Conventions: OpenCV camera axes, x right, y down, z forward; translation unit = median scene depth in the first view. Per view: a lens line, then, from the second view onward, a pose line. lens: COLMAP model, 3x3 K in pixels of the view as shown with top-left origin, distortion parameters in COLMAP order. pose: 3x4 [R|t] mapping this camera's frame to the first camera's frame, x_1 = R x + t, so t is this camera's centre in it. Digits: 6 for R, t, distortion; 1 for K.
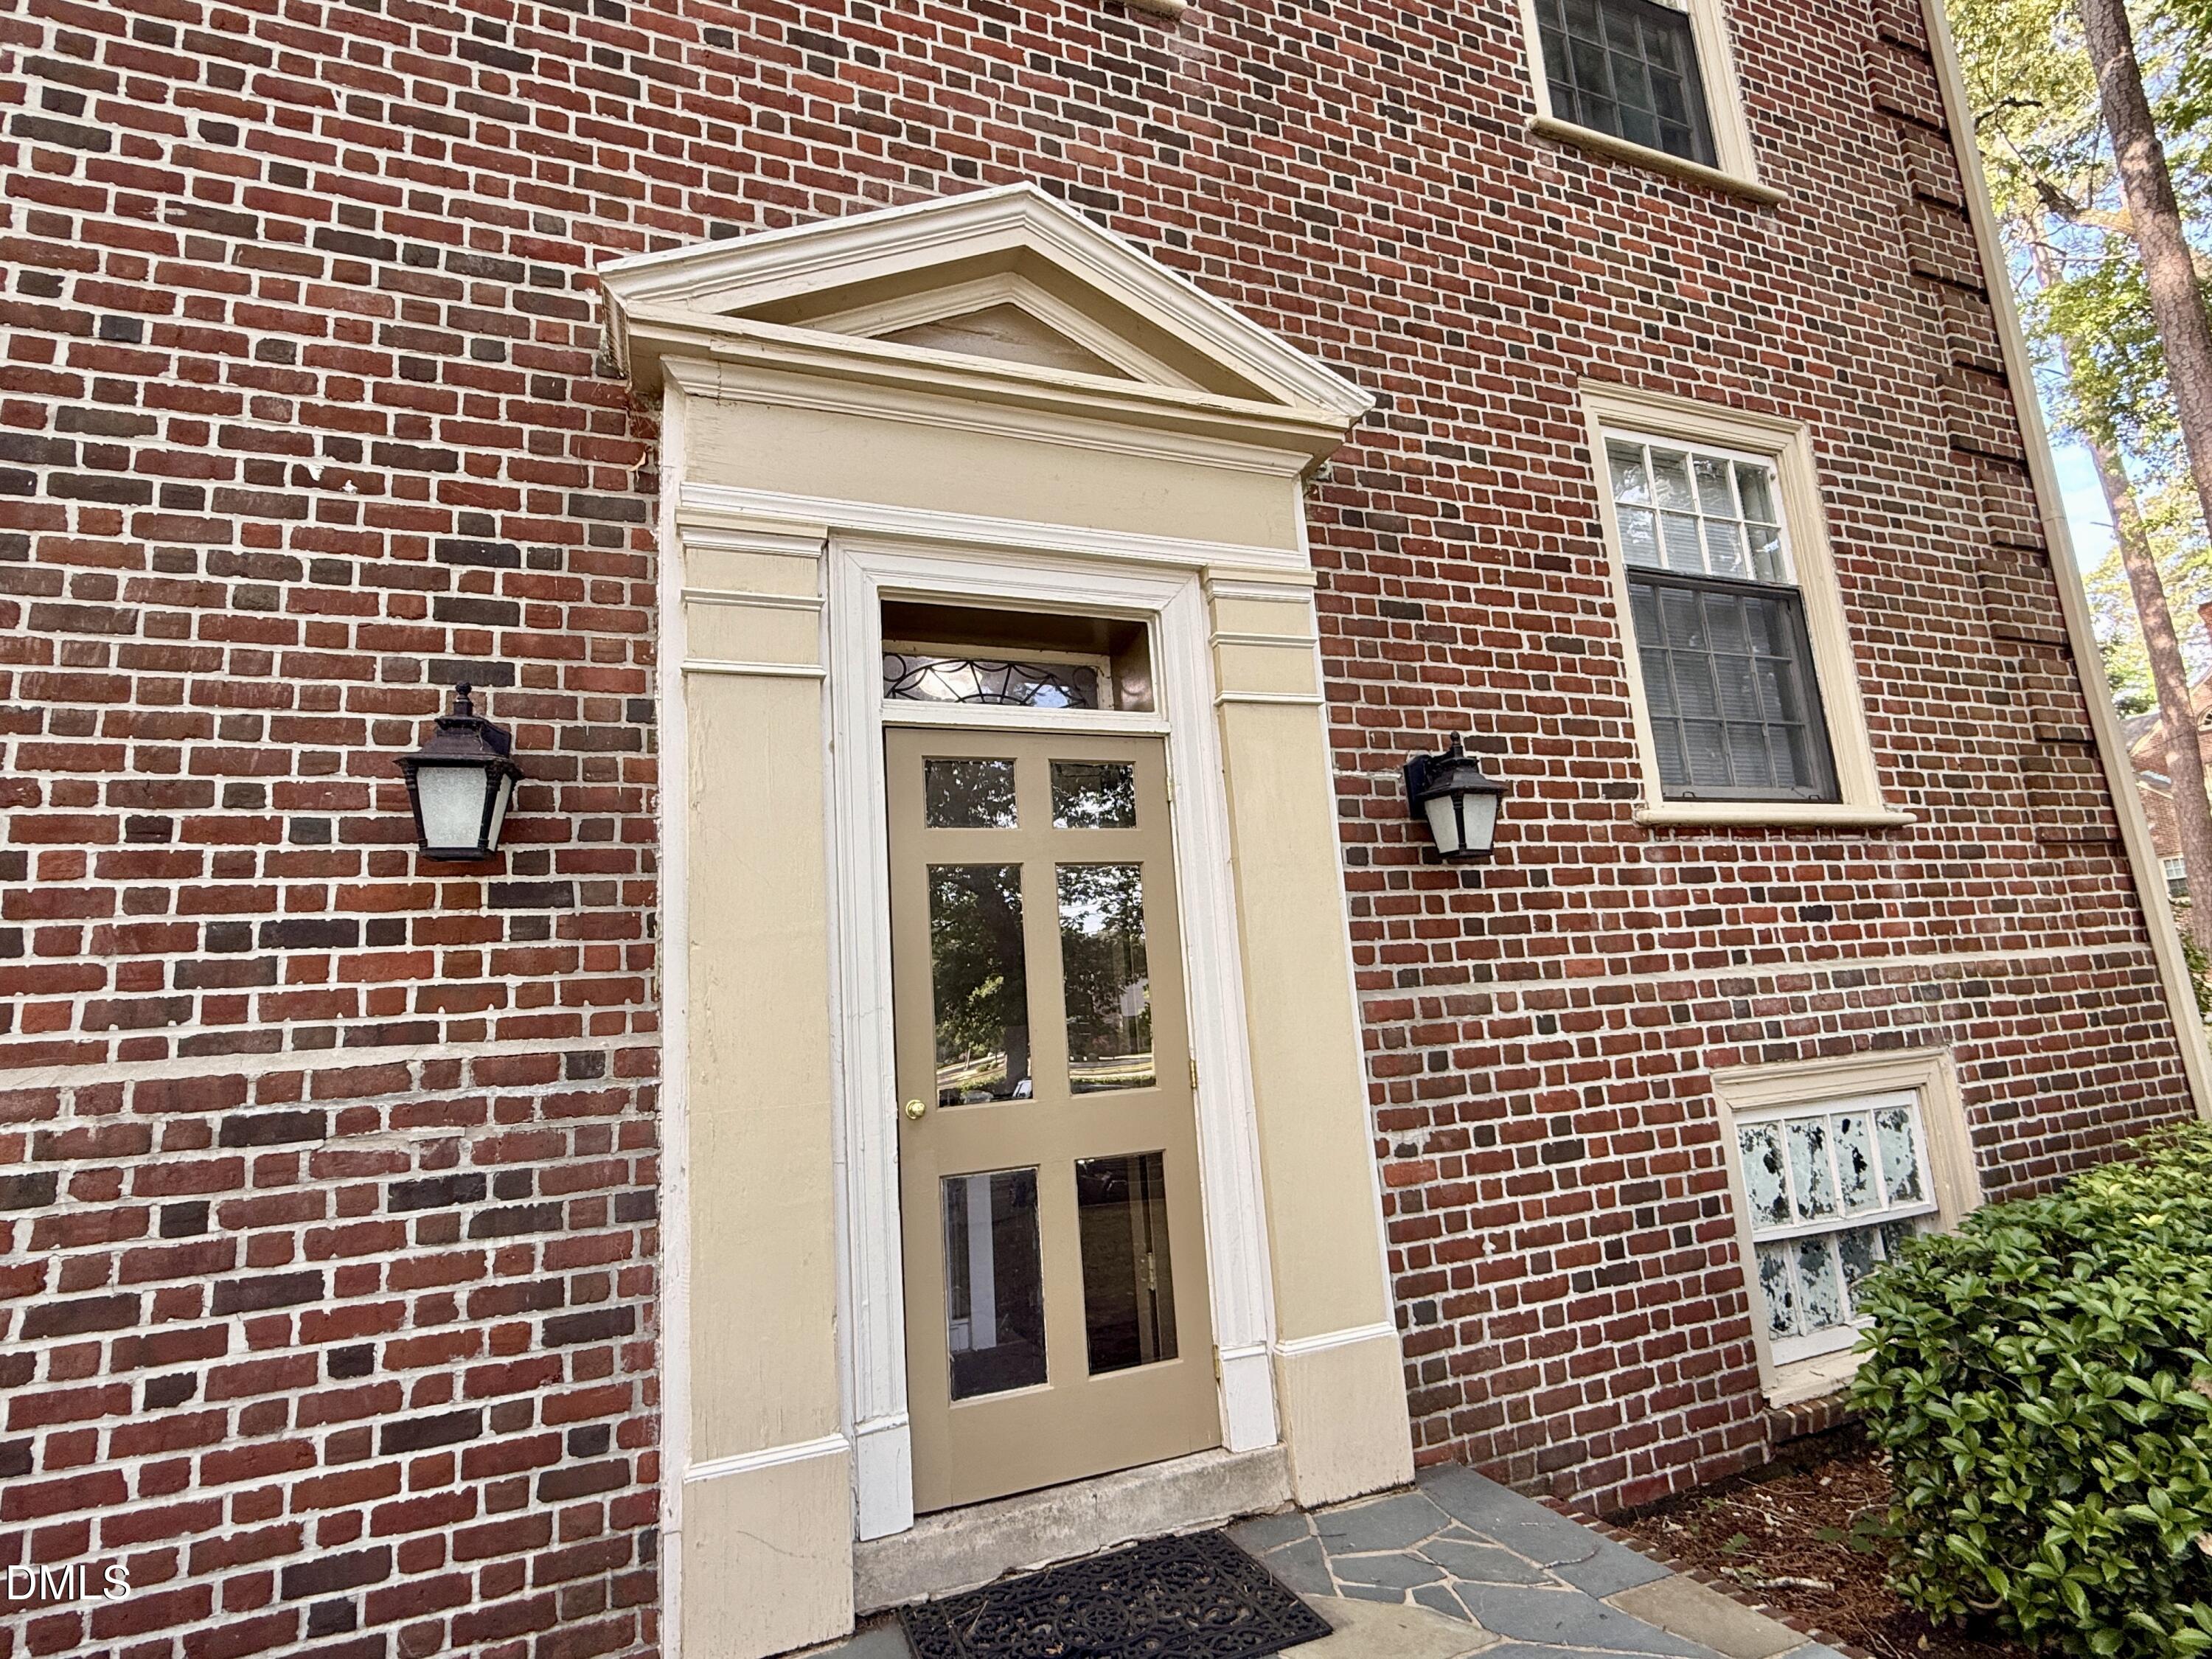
lens RADIAL K [[1100.7, 0, 1105.9], [0, 1100.7, 828.7], [0, 0, 1]] dist [0.000684, -0.000420]
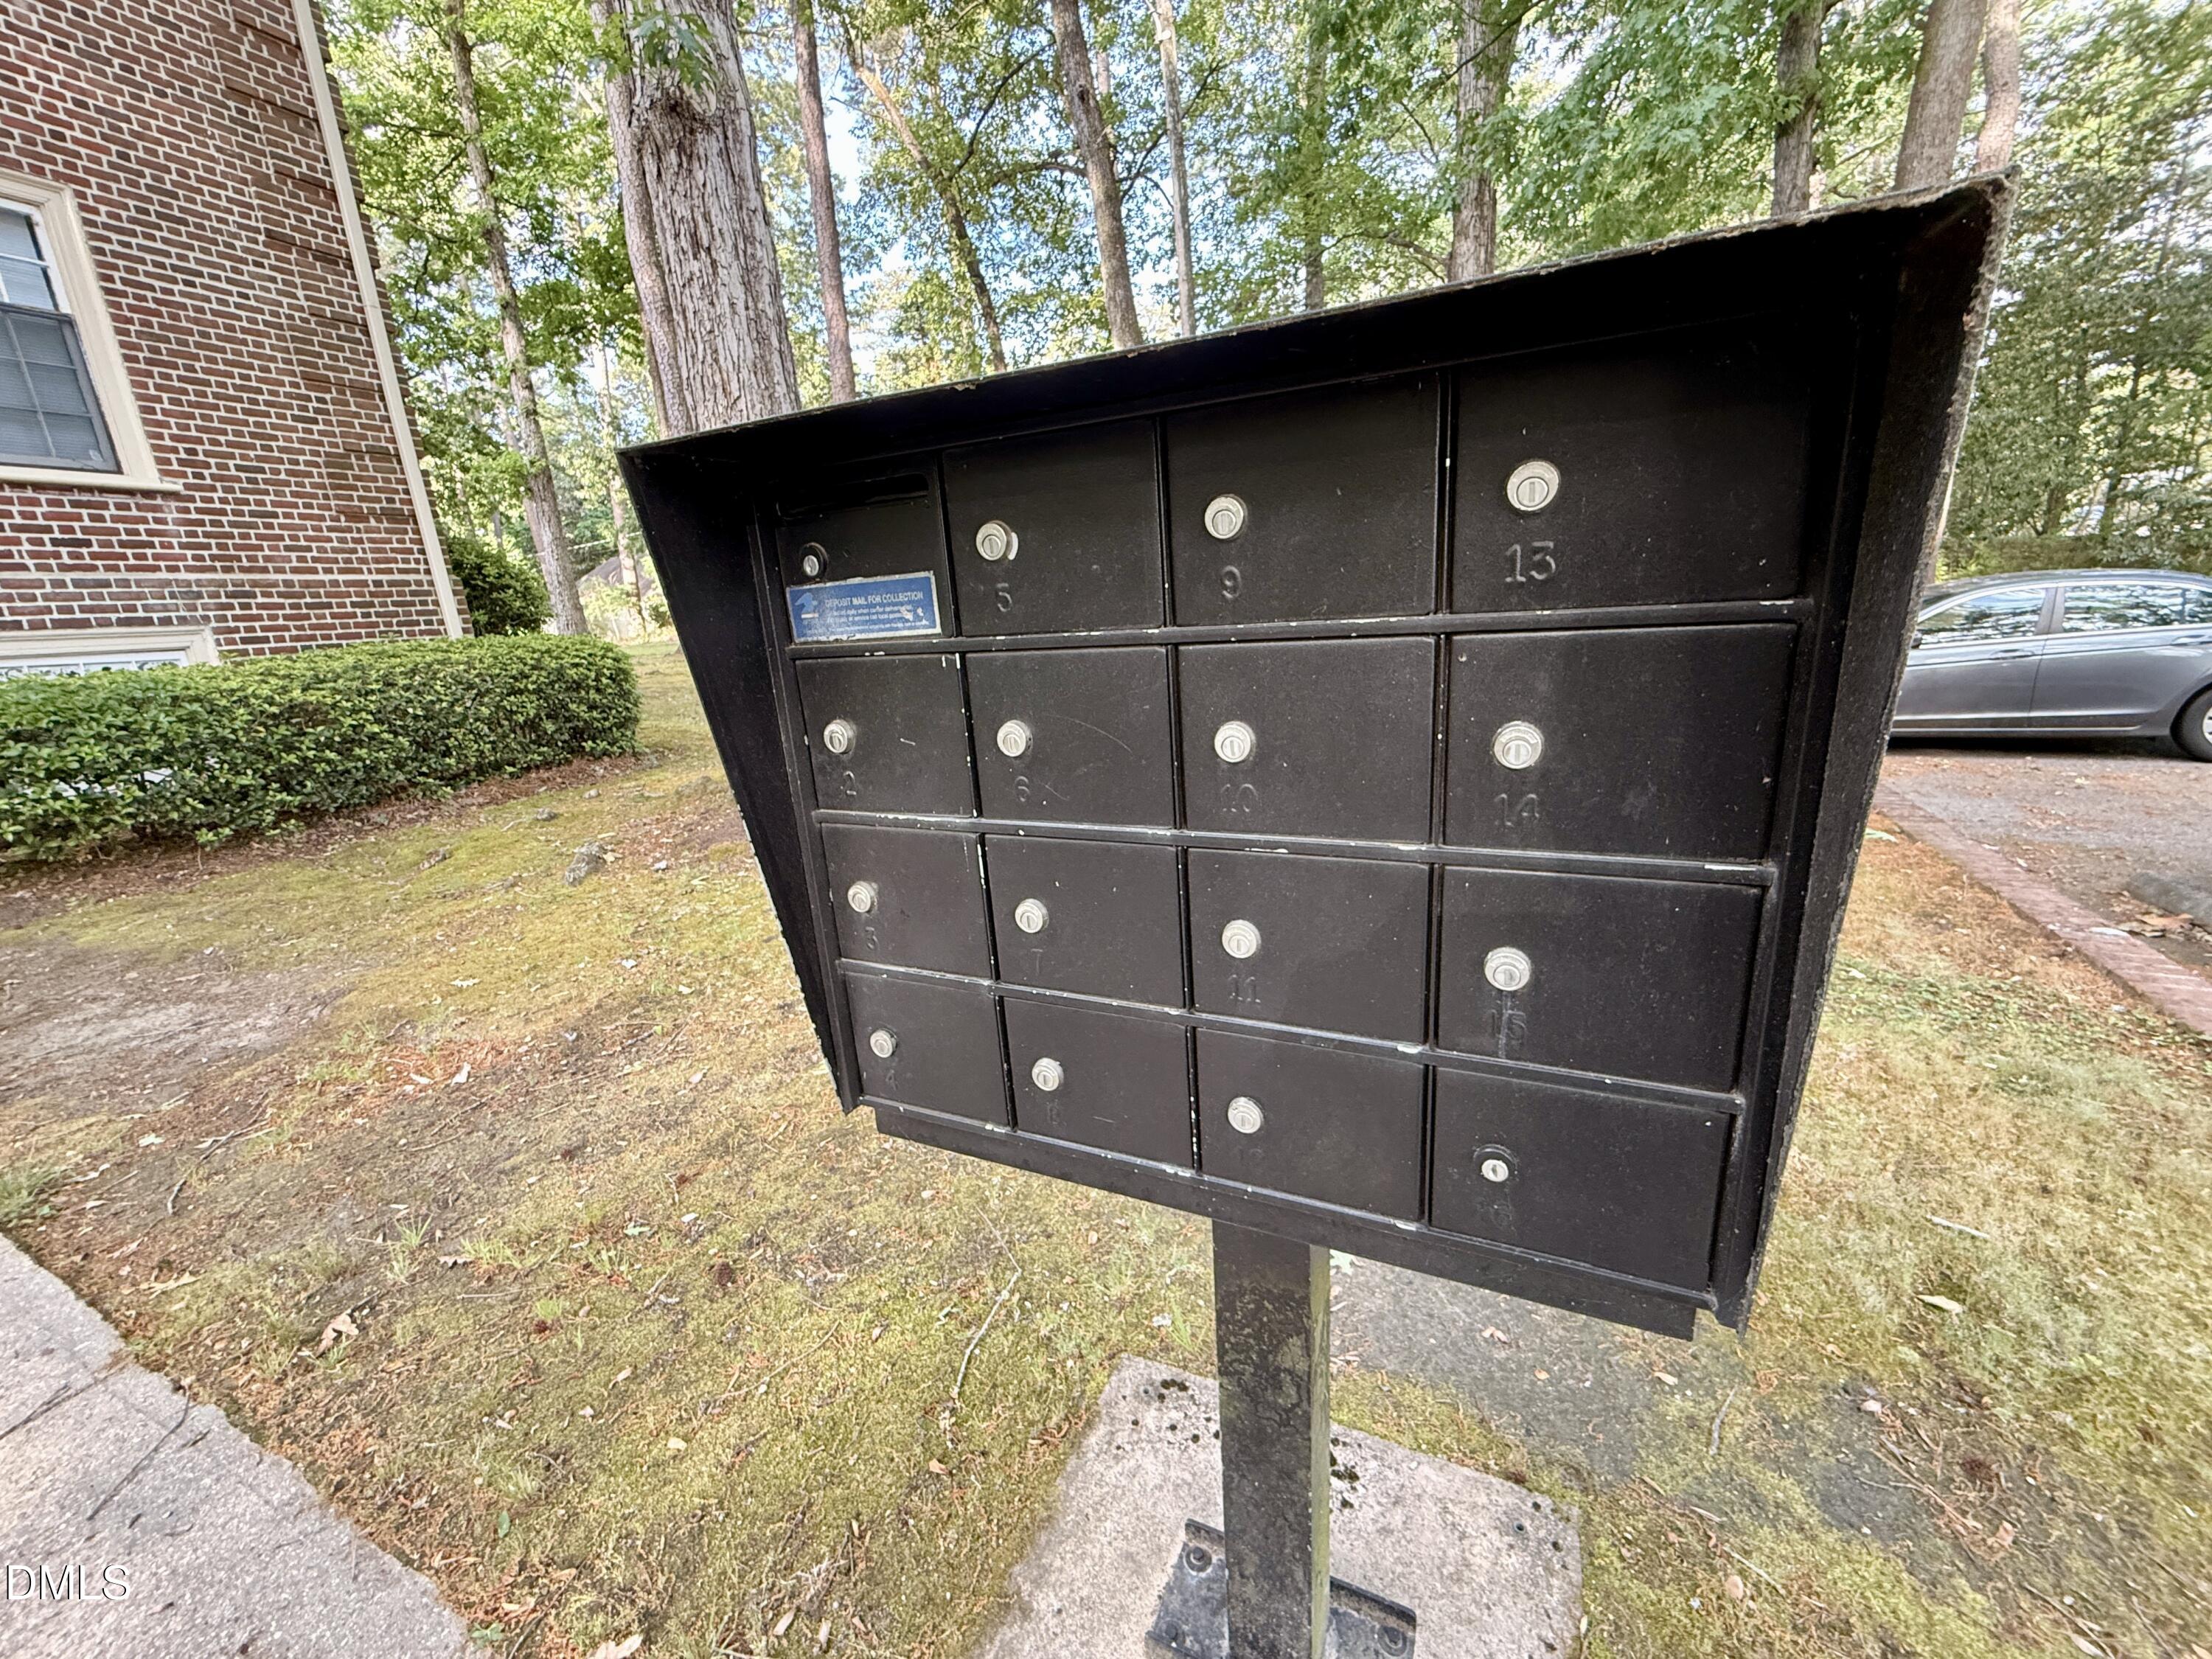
lens RADIAL K [[876.1, 0, 1099.8], [0, 876.1, 834.4], [0, 0, 1]] dist [-0.002422, -0.000045]
pose [[0.728351, -0.150230, 0.668533, 0.932541], [-0.103582, 0.940317, 0.324154, -0.107252], [-0.677330, -0.305345, 0.669319, -1.179706]]
